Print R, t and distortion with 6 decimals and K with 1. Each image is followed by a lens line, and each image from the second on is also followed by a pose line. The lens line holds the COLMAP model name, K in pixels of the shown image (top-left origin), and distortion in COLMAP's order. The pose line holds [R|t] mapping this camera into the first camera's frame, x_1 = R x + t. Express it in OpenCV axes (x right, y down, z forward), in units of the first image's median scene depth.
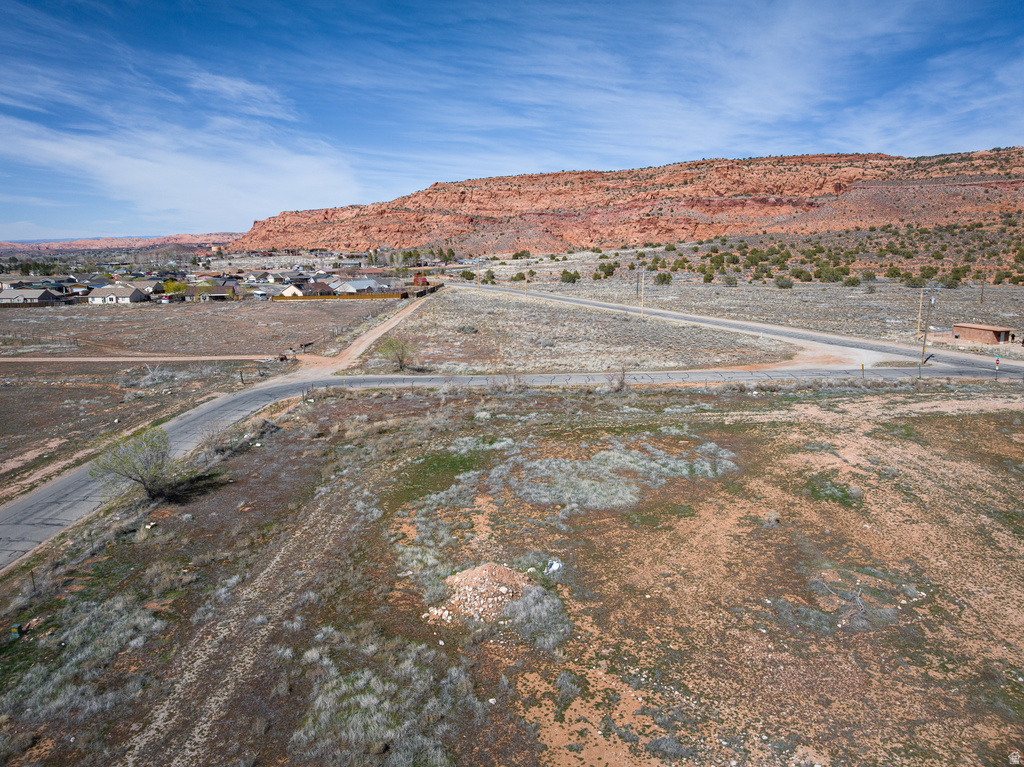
lens RADIAL K [[723.3, 0, 507.7], [0, 723.3, 375.9], [0, 0, 1]] dist [-0.041949, 0.009400]
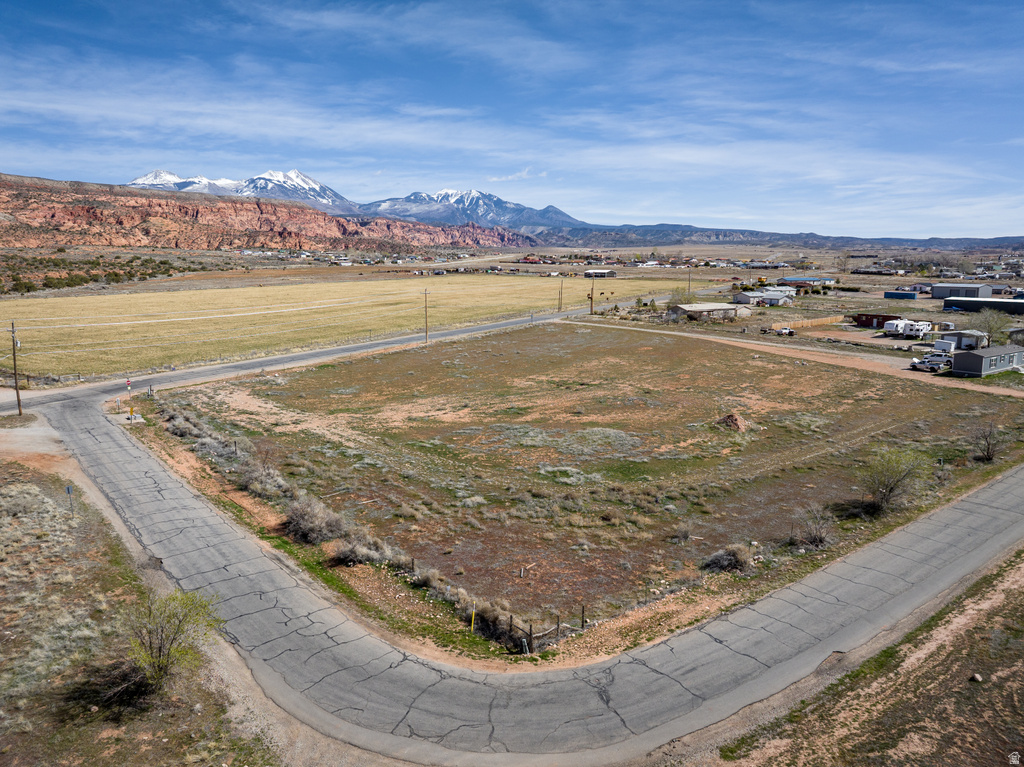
lens RADIAL K [[723.3, 0, 511.4], [0, 723.3, 376.4], [0, 0, 1]] dist [-0.041949, 0.009400]
pose [[-0.626154, -0.119708, 0.770456, -0.705469], [0.144186, 0.953324, 0.265301, -0.302889], [-0.766252, 0.277208, -0.579667, 1.482674]]
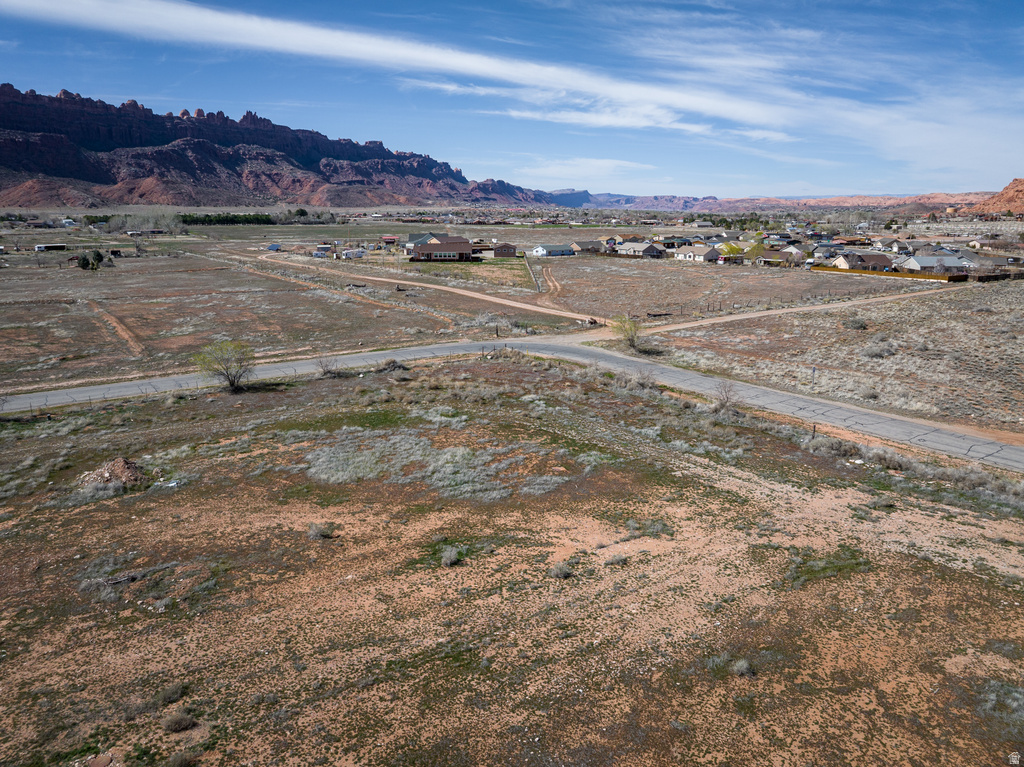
lens RADIAL K [[723.3, 0, 513.0], [0, 723.3, 363.9], [0, 0, 1]] dist [-0.041949, 0.009400]
pose [[0.580061, 0.185199, -0.793241, 0.803564], [-0.153193, 0.981238, 0.117067, -0.115657], [0.800038, 0.053613, 0.597549, 0.387152]]
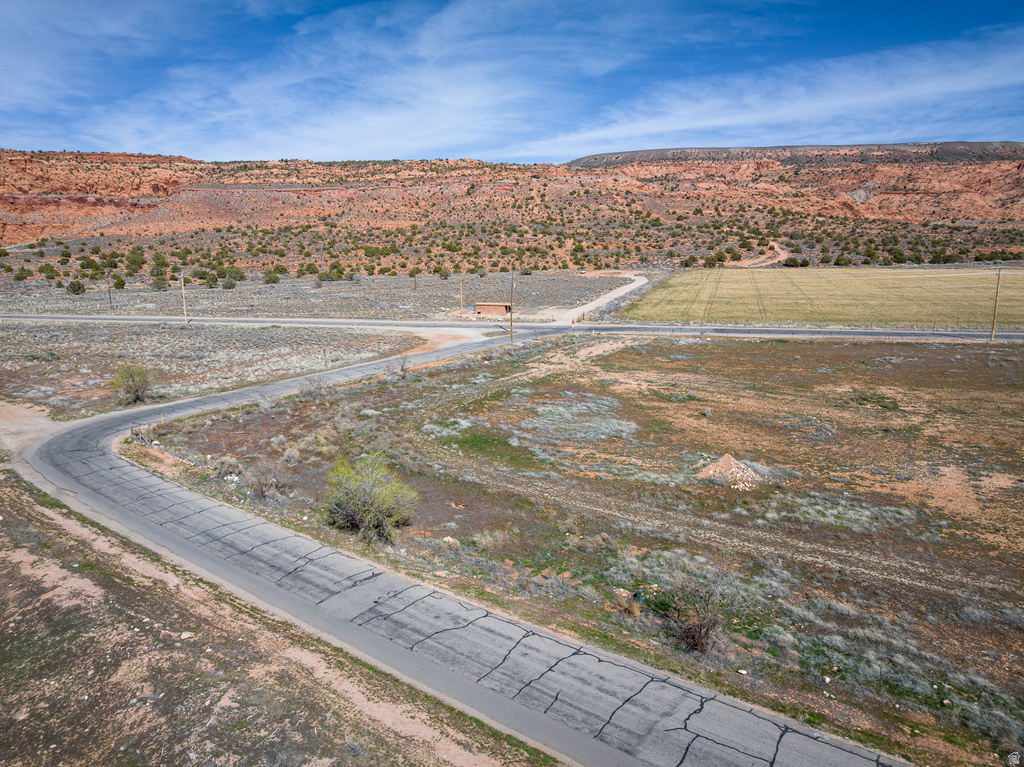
lens RADIAL K [[723.3, 0, 510.1], [0, 723.3, 382.5], [0, 0, 1]] dist [-0.041949, 0.009400]
pose [[0.603099, -0.155844, 0.782295, -0.775752], [0.149516, 0.985432, 0.081044, -0.046715], [-0.783529, 0.068088, 0.617614, 0.199290]]
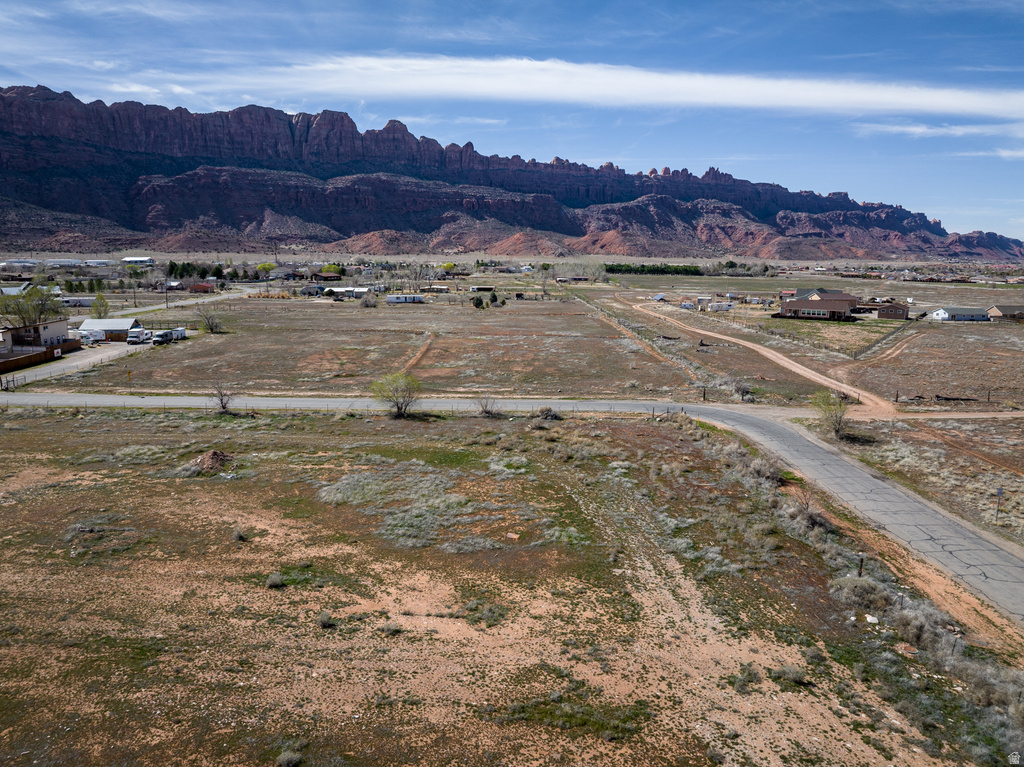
lens RADIAL K [[723.3, 0, 513.1], [0, 723.3, 378.3], [0, 0, 1]] dist [-0.041949, 0.009400]
pose [[0.015617, 0.177302, -0.984033, 0.930052], [-0.186846, 0.967334, 0.171328, -0.202778], [0.982265, 0.181187, 0.048235, 0.844951]]
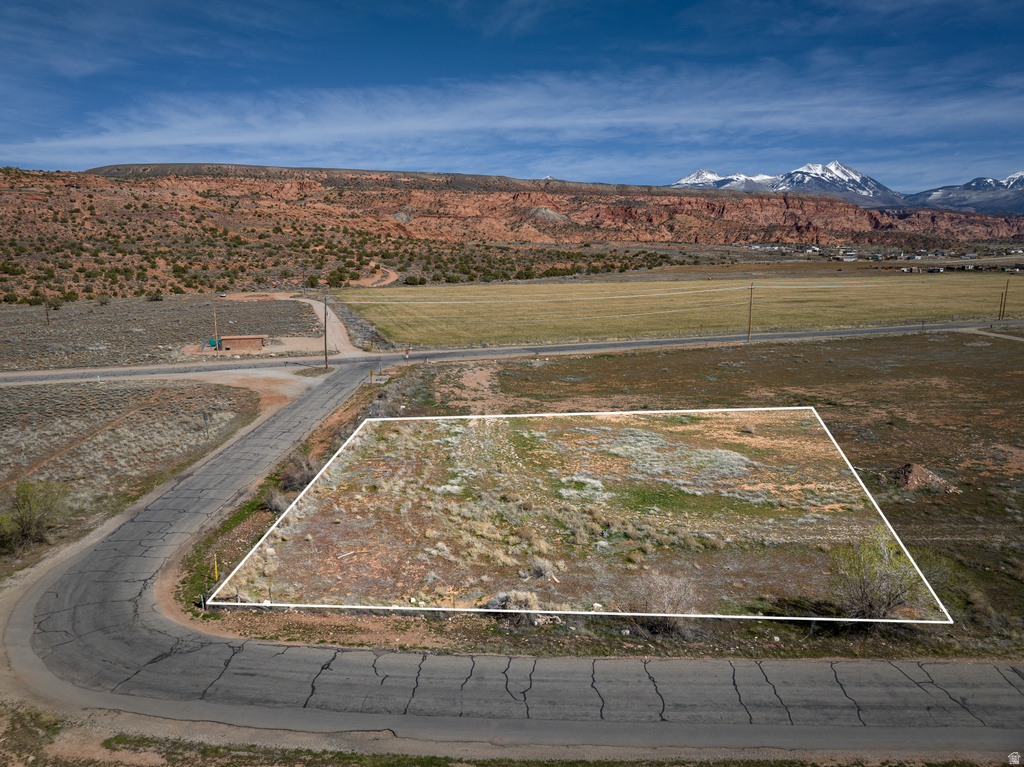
lens RADIAL K [[723.3, 0, 511.4], [0, 723.3, 382.9], [0, 0, 1]] dist [-0.041949, 0.009400]
pose [[0.021473, -0.169342, 0.985323, -0.851236], [0.182339, 0.969684, 0.162680, -0.188022], [-0.983001, 0.176169, 0.051699, 0.923767]]
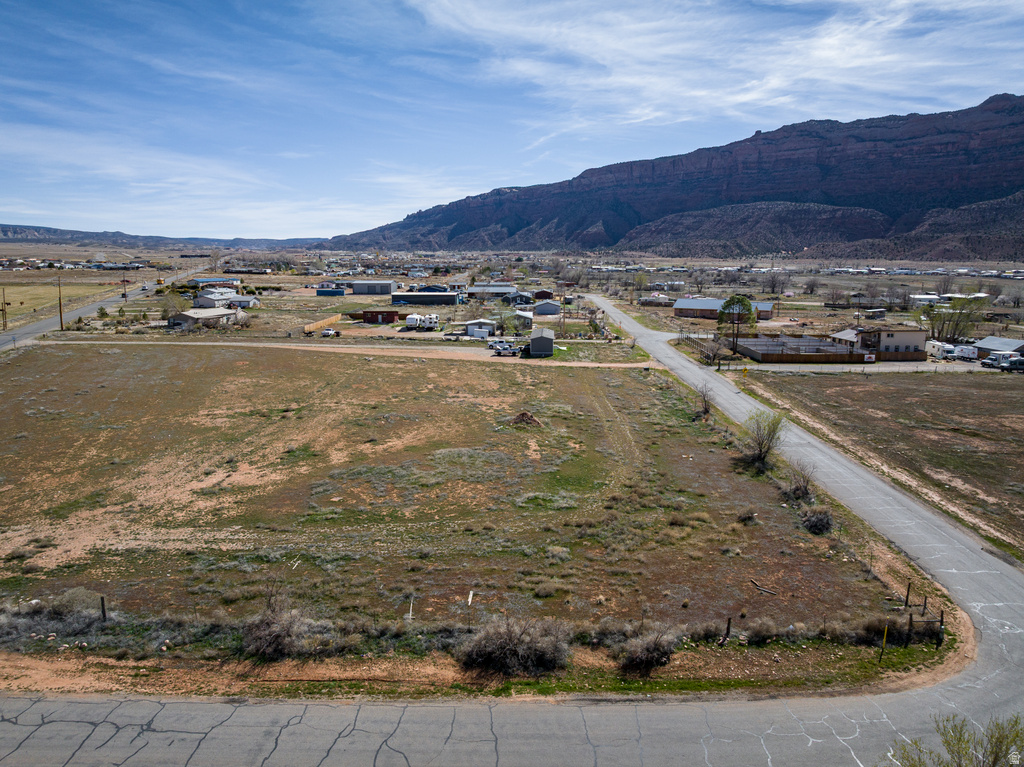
lens RADIAL K [[723.3, 0, 508.7], [0, 723.3, 377.5], [0, 0, 1]] dist [-0.041949, 0.009400]
pose [[-0.999979, -0.000476, 0.006397, 0.007731], [0.001702, 0.941830, 0.336087, -0.348912], [-0.006185, 0.336091, -0.941809, 1.683200]]
